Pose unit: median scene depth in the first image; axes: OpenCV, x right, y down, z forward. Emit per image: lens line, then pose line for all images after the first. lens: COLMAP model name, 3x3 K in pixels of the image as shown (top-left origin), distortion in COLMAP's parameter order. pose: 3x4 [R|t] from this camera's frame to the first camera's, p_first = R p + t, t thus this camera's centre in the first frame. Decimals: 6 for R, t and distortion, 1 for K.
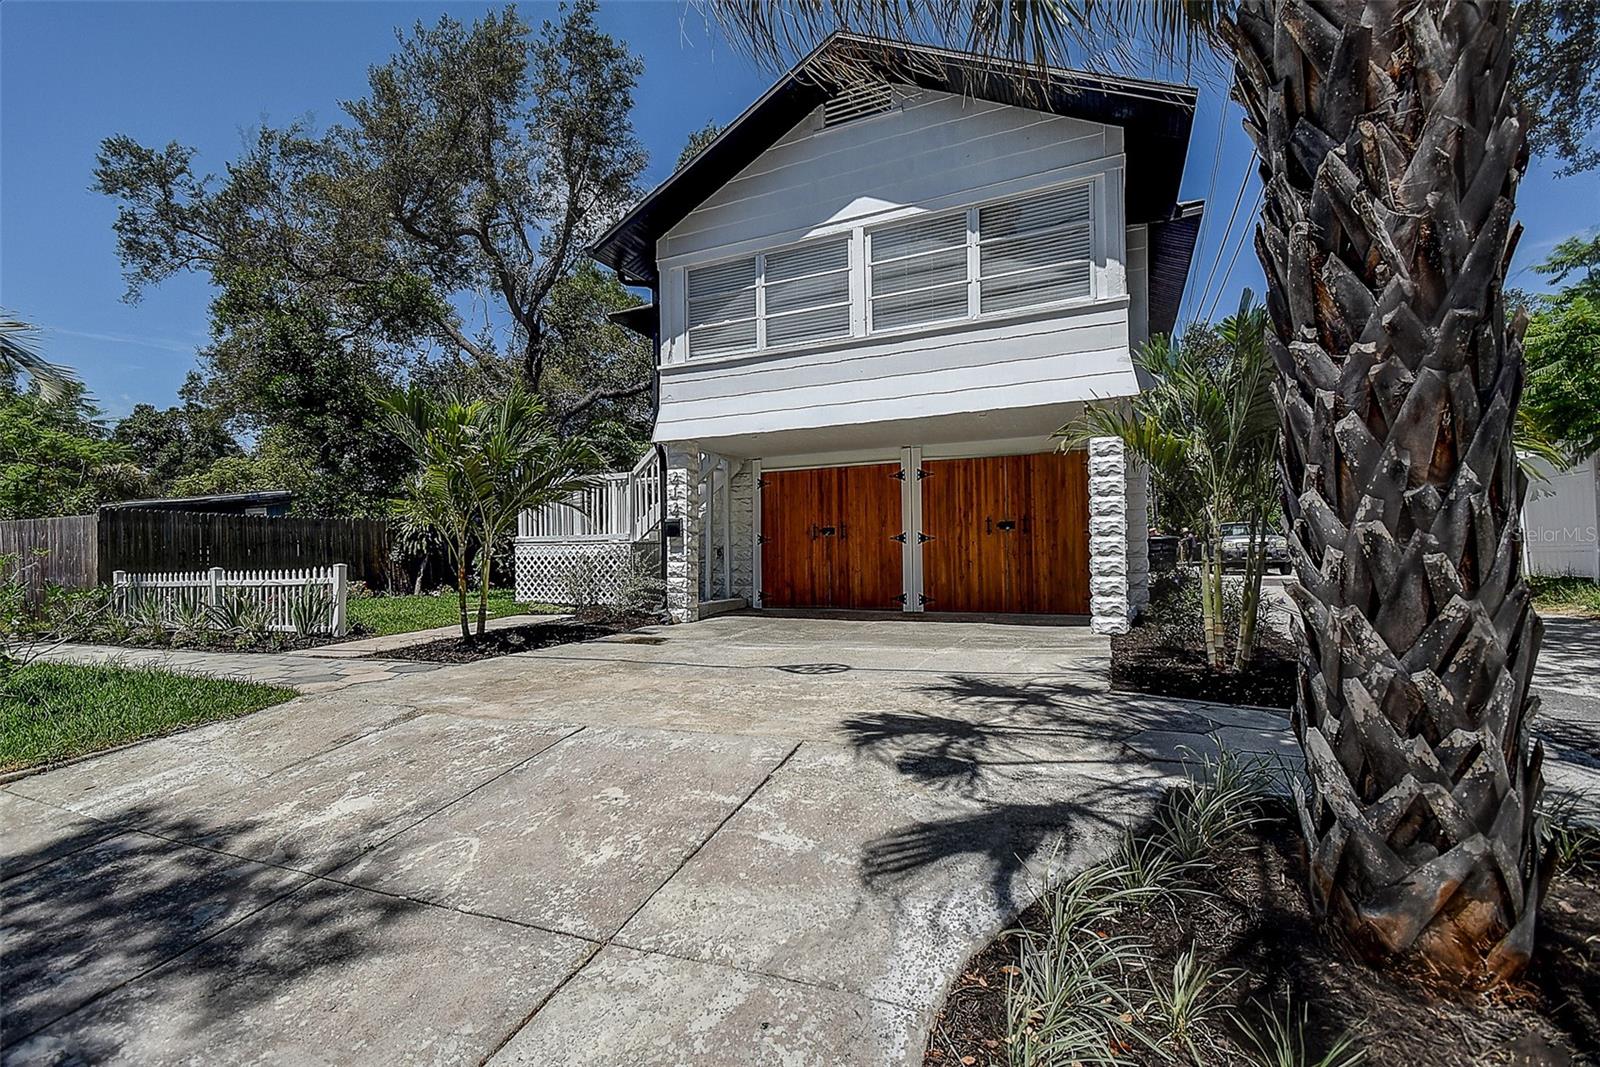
lens RADIAL K [[715.5, 0, 775.9], [0, 715.5, 554.8], [0, 0, 1]] dist [0.002274, -0.000008]
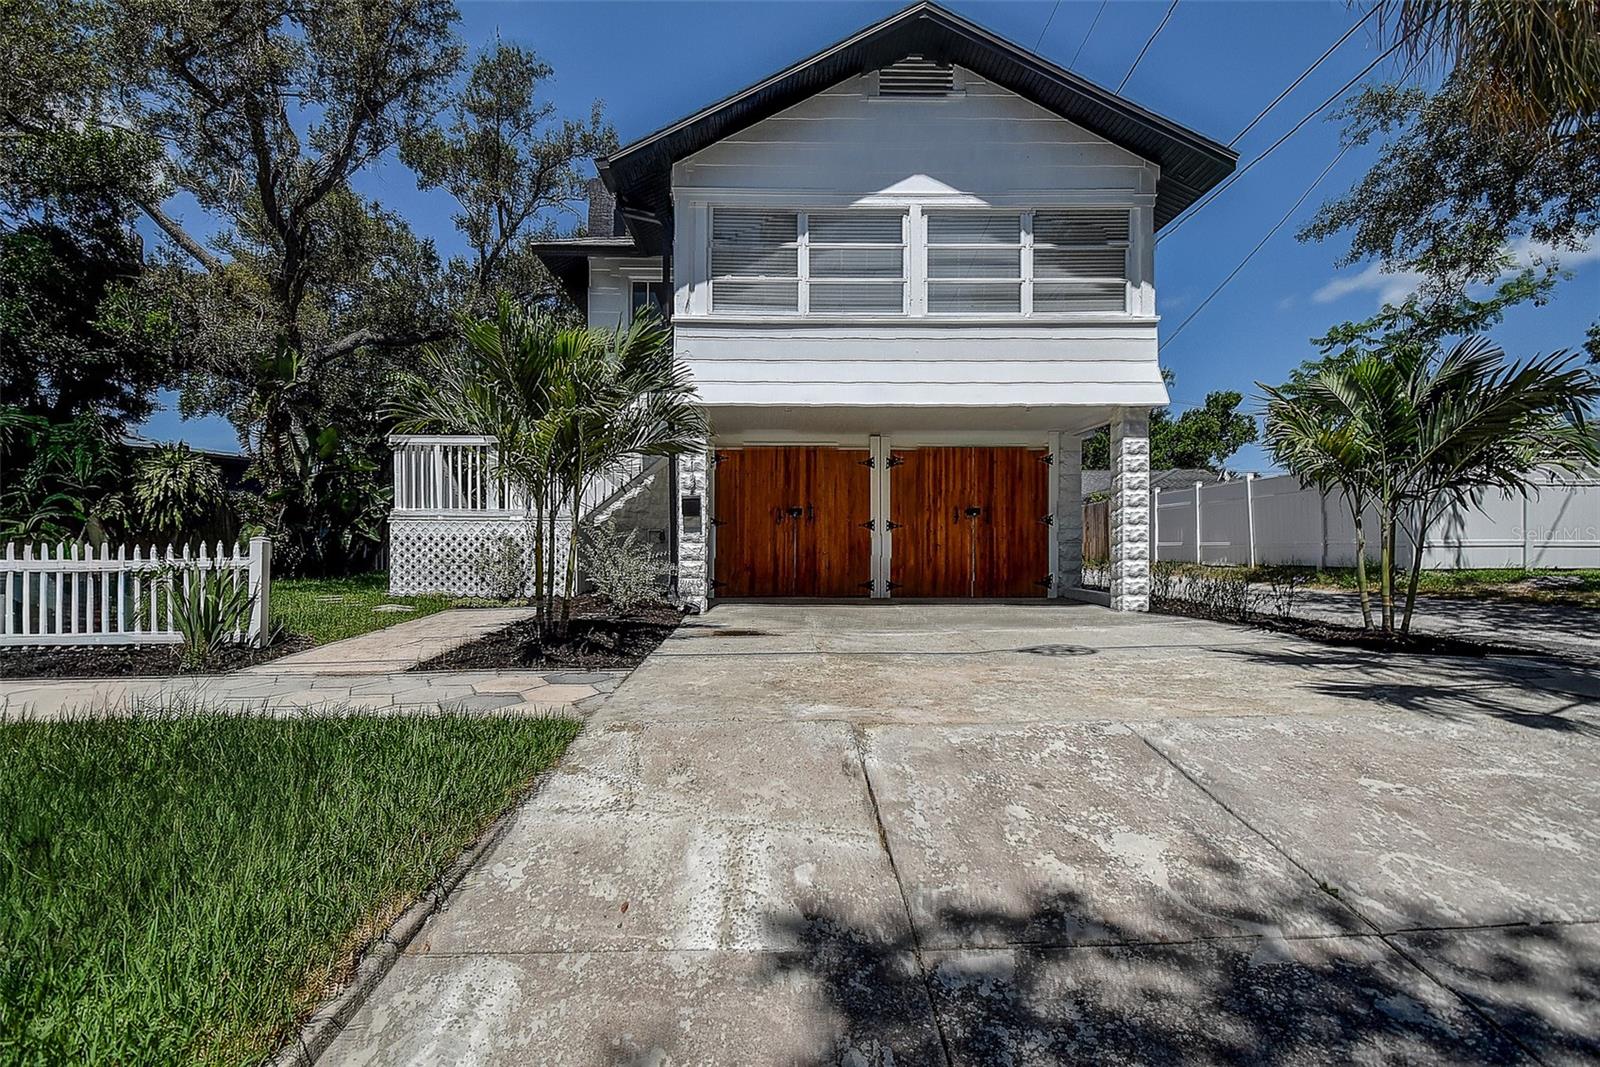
lens RADIAL K [[738.3, 0, 770.0], [0, 738.3, 544.5], [0, 0, 1]] dist [0.029104, -0.022796]
pose [[0.898007, 0.009430, 0.439880, -0.453967], [-0.015088, 0.999842, 0.009369, 0.001811], [-0.439723, -0.015051, 0.898008, 0.146158]]
